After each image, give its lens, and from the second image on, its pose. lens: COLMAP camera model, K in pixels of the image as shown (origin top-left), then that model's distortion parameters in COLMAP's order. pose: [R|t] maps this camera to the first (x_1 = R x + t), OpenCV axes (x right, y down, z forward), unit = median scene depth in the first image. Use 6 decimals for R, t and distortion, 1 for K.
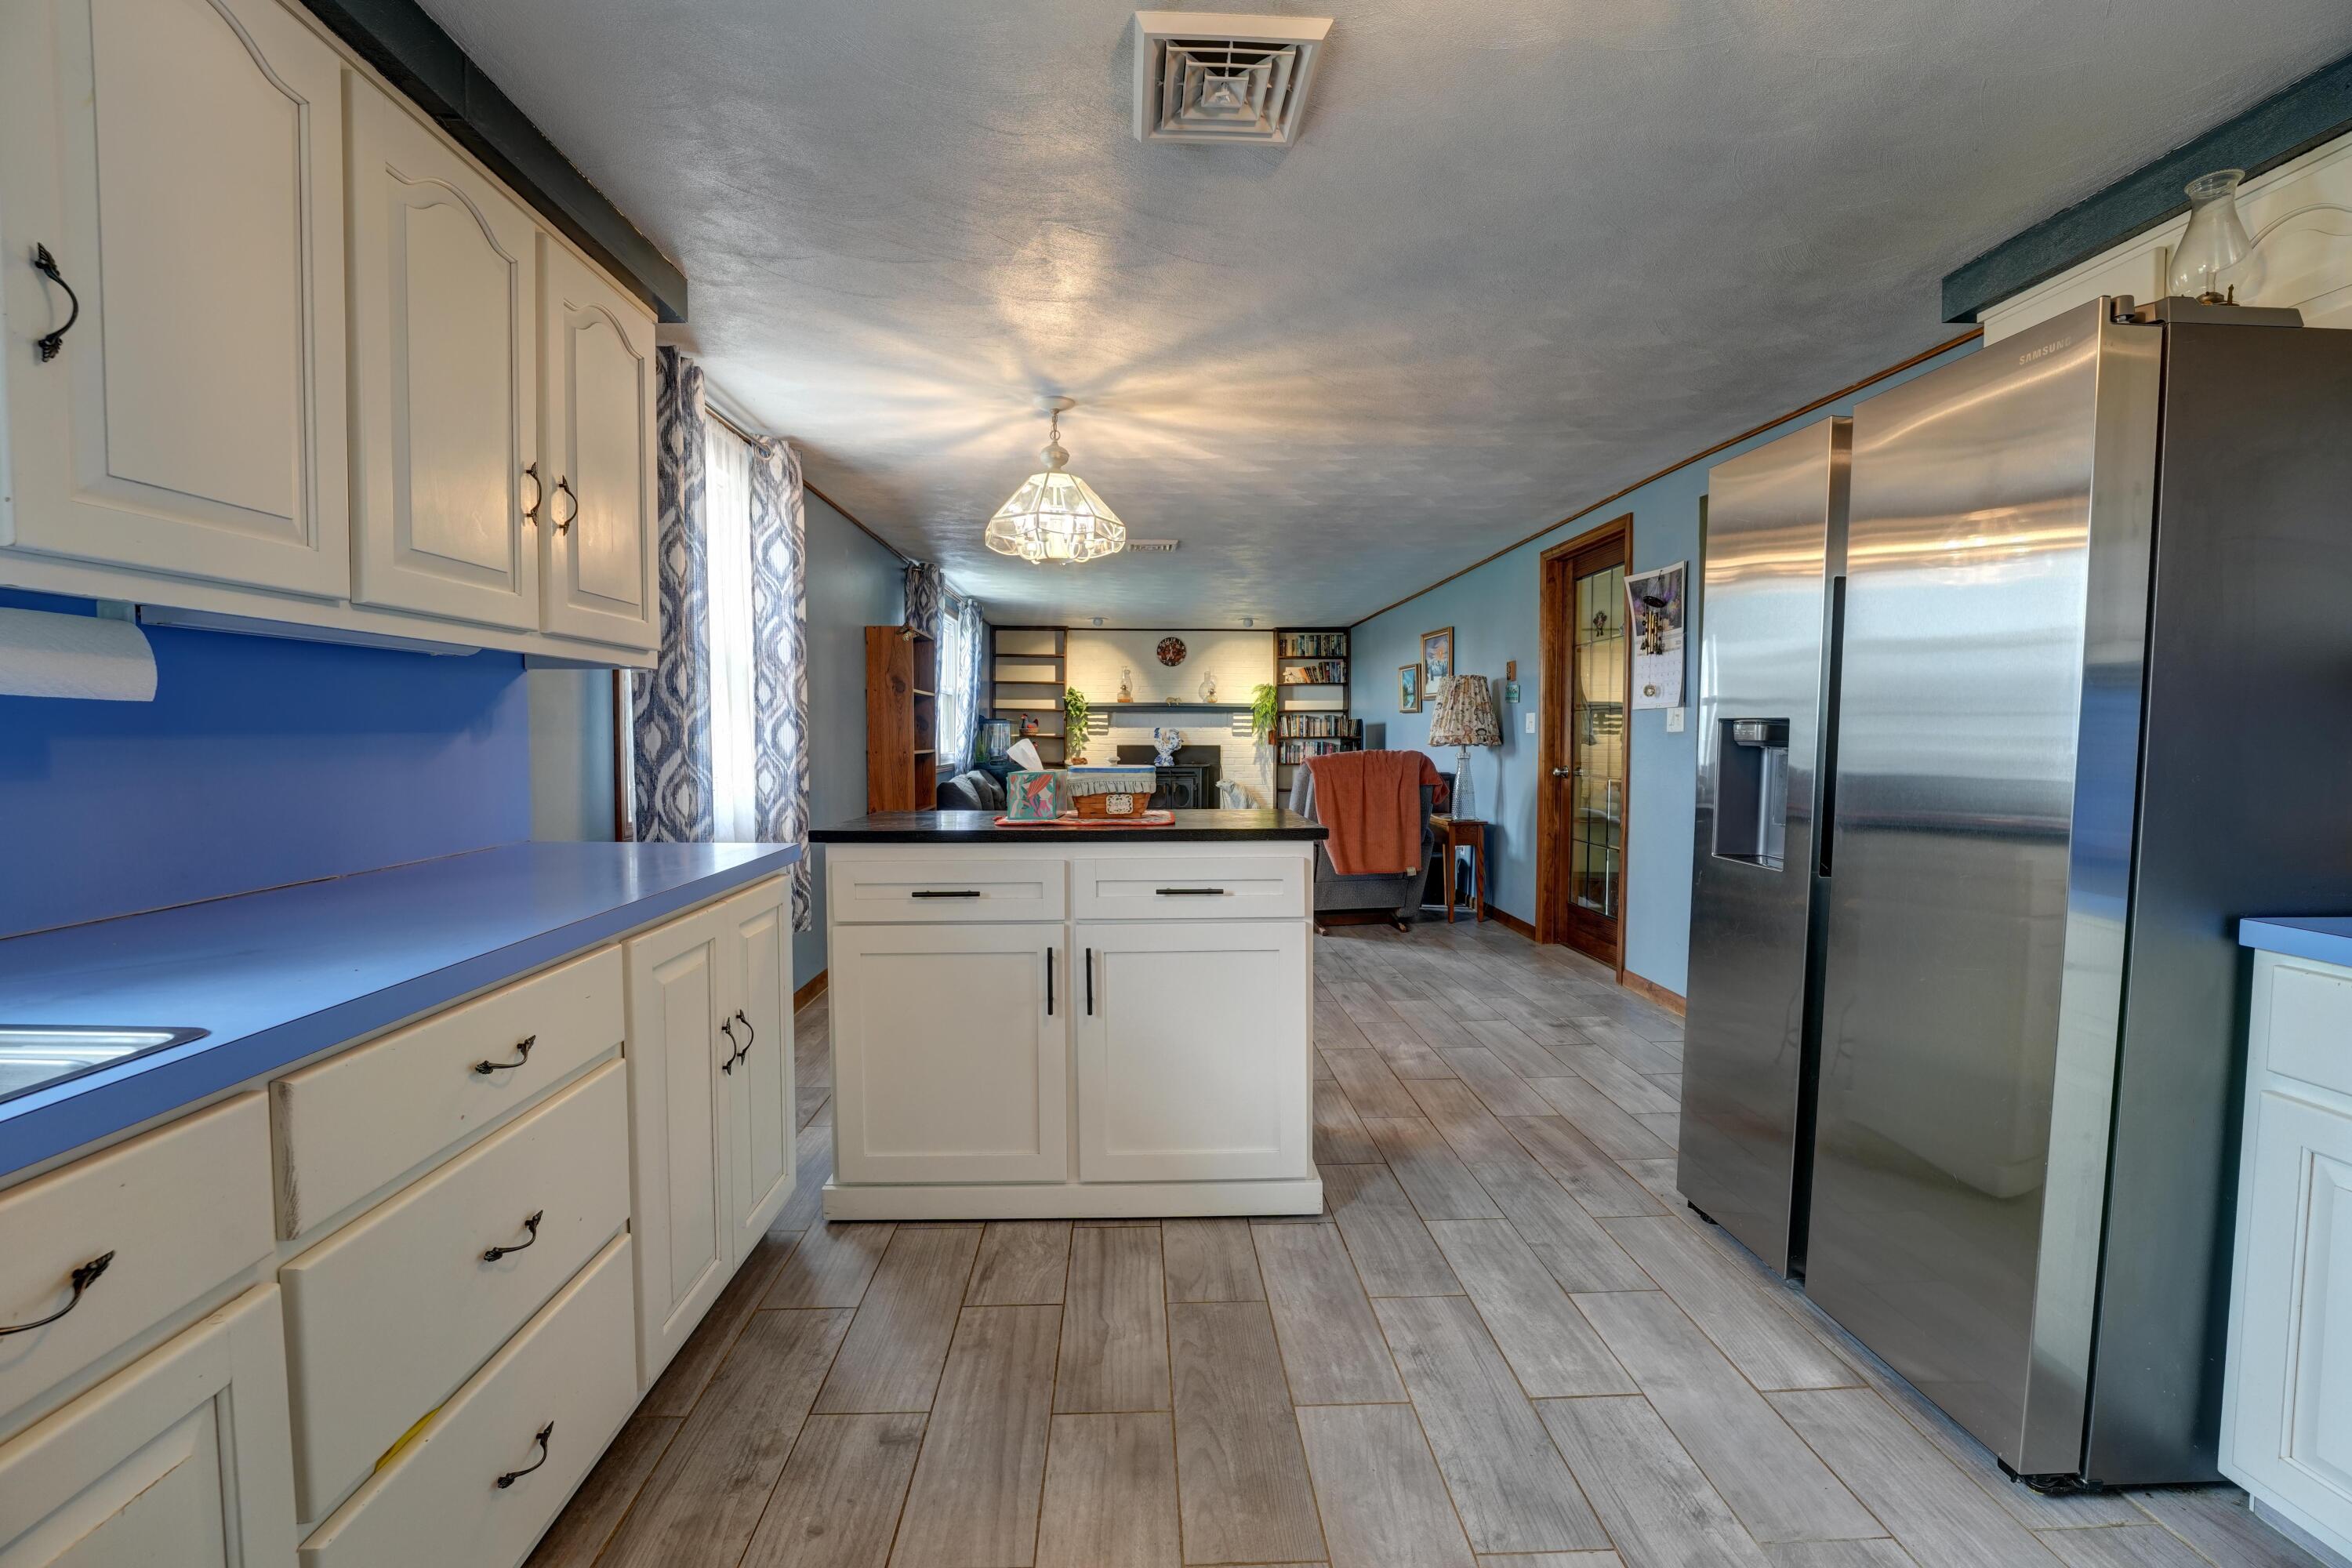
lens RADIAL K [[974.5, 0, 1178.0], [0, 974.5, 769.9], [0, 0, 1]] dist [-0.021262, 0.000222]
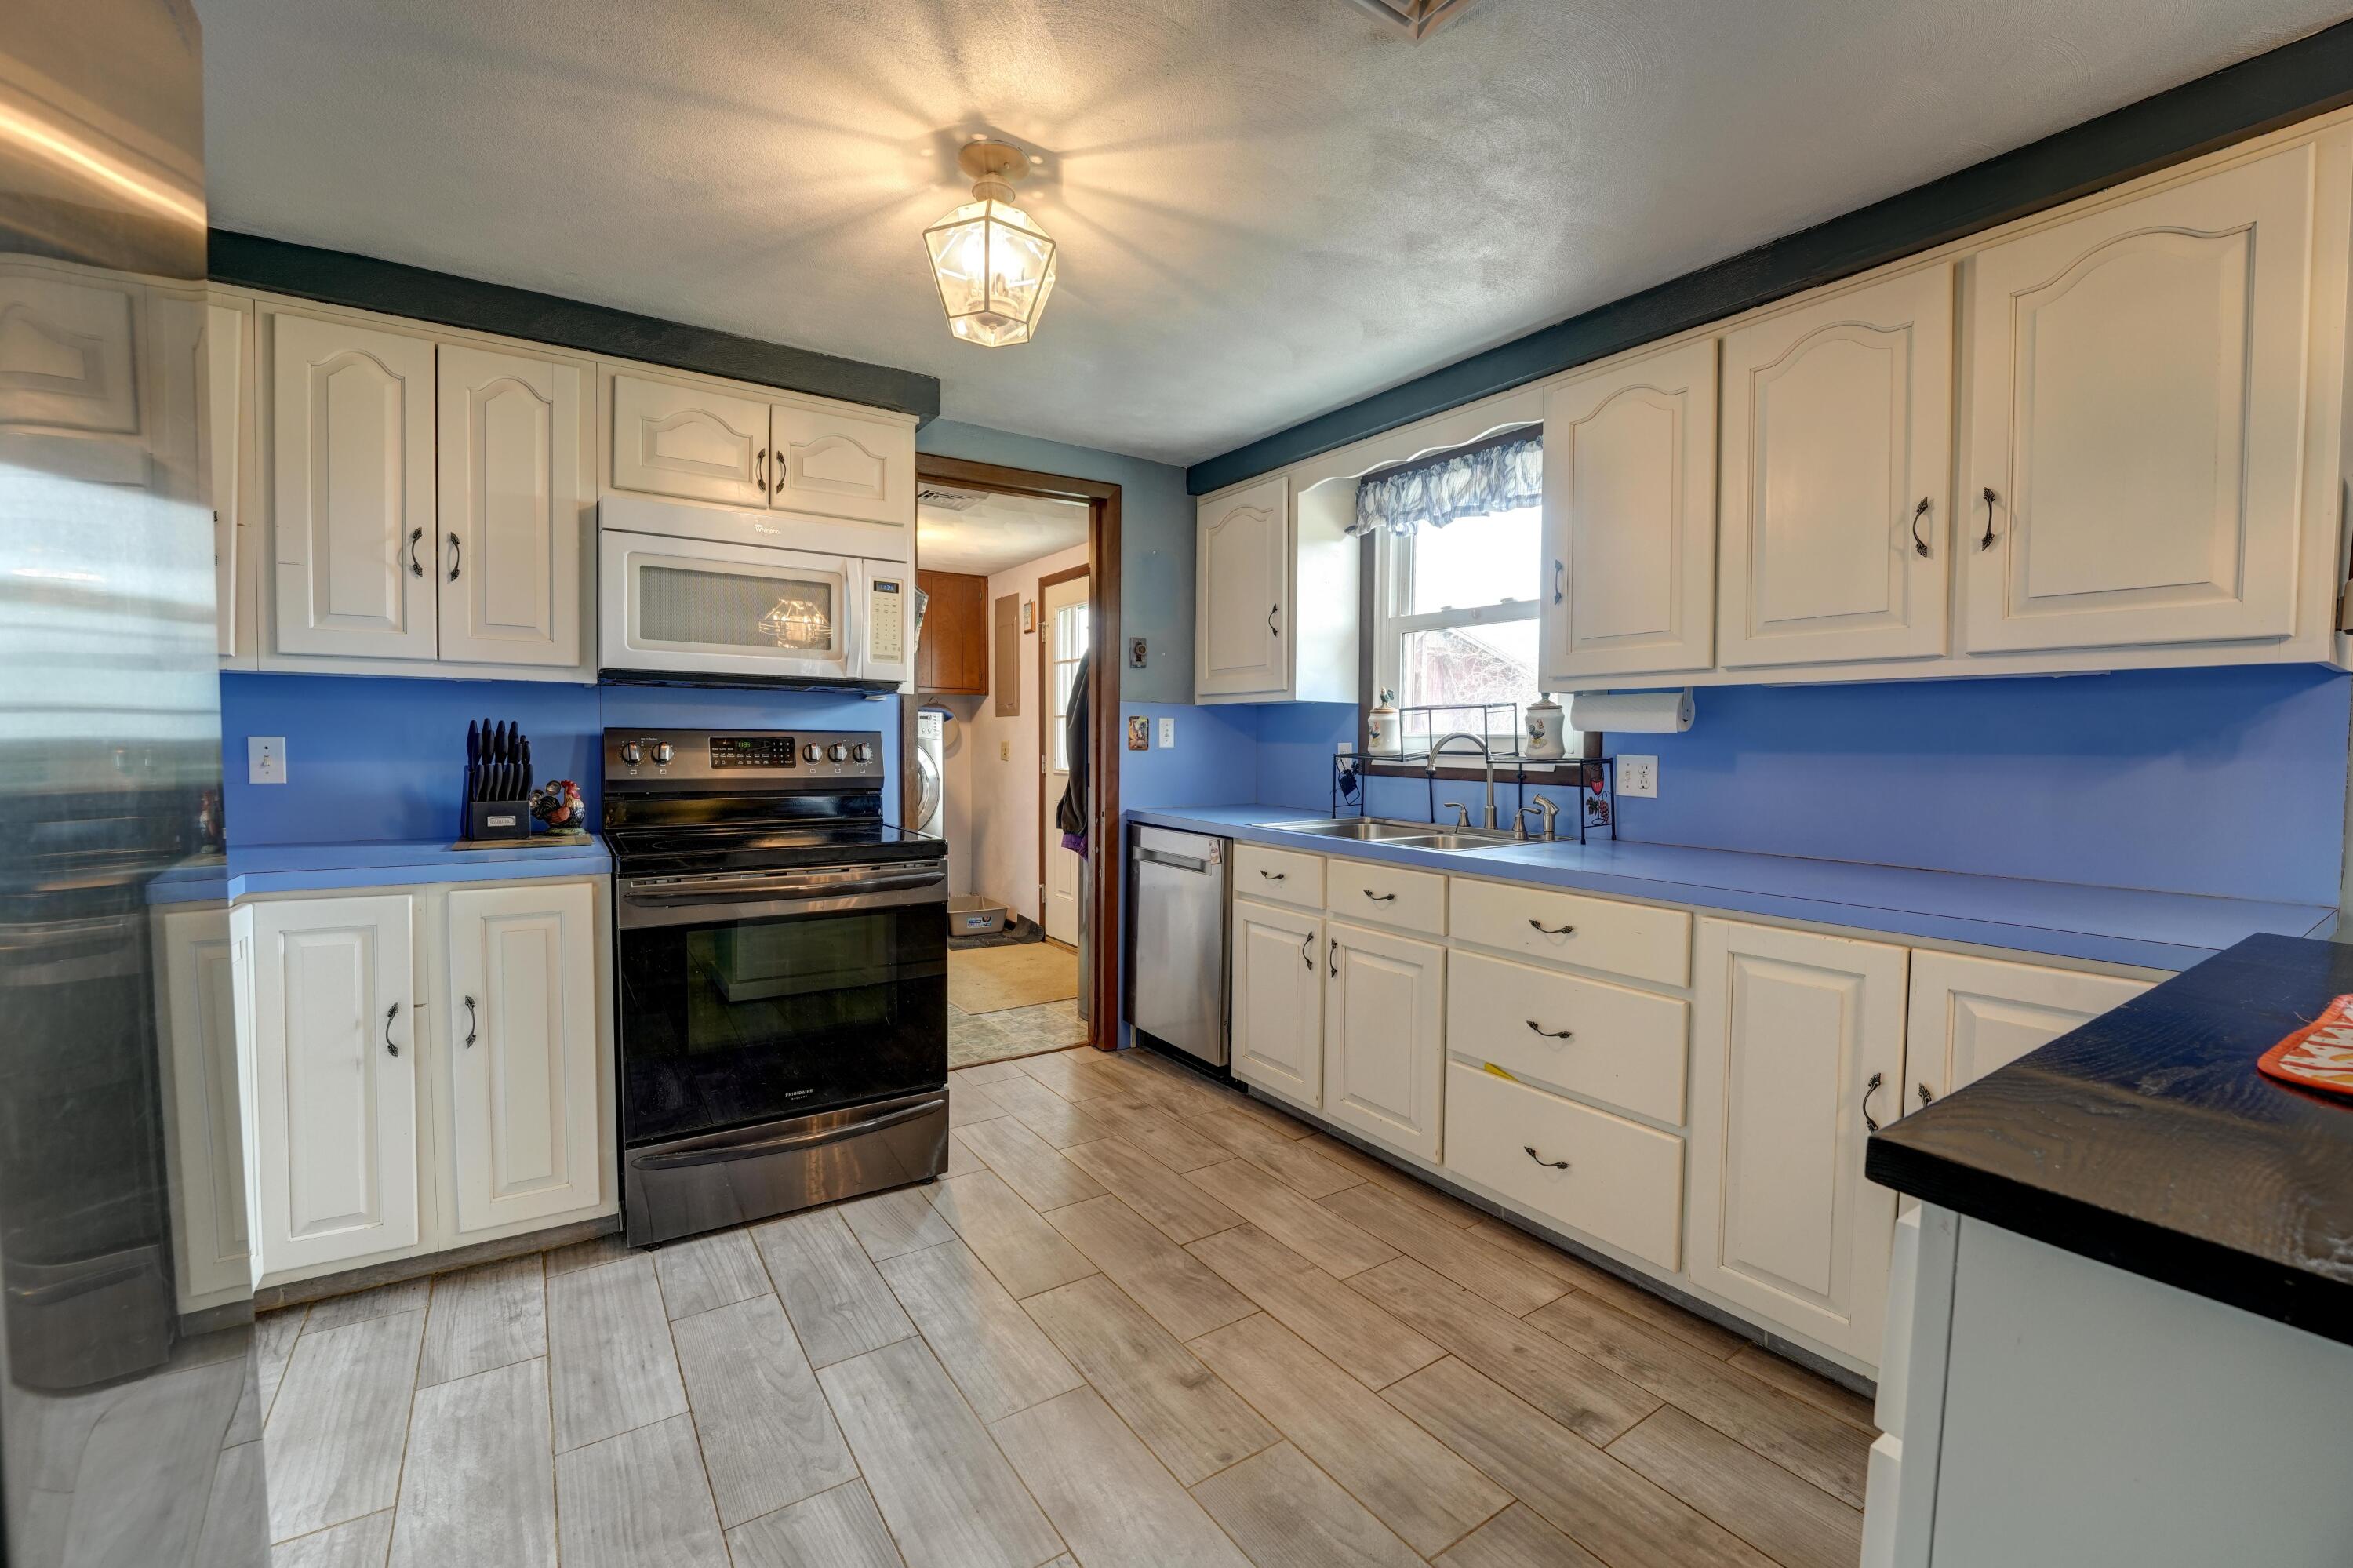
lens RADIAL K [[975.0, 0, 1178.5], [0, 975.0, 769.8], [0, 0, 1]] dist [-0.021262, 0.000222]
pose [[-0.850955, 0.006070, -0.525203, 0.657479], [-0.034418, 0.997140, 0.067291, -0.079042], [0.524109, 0.075338, -0.848312, 1.650023]]
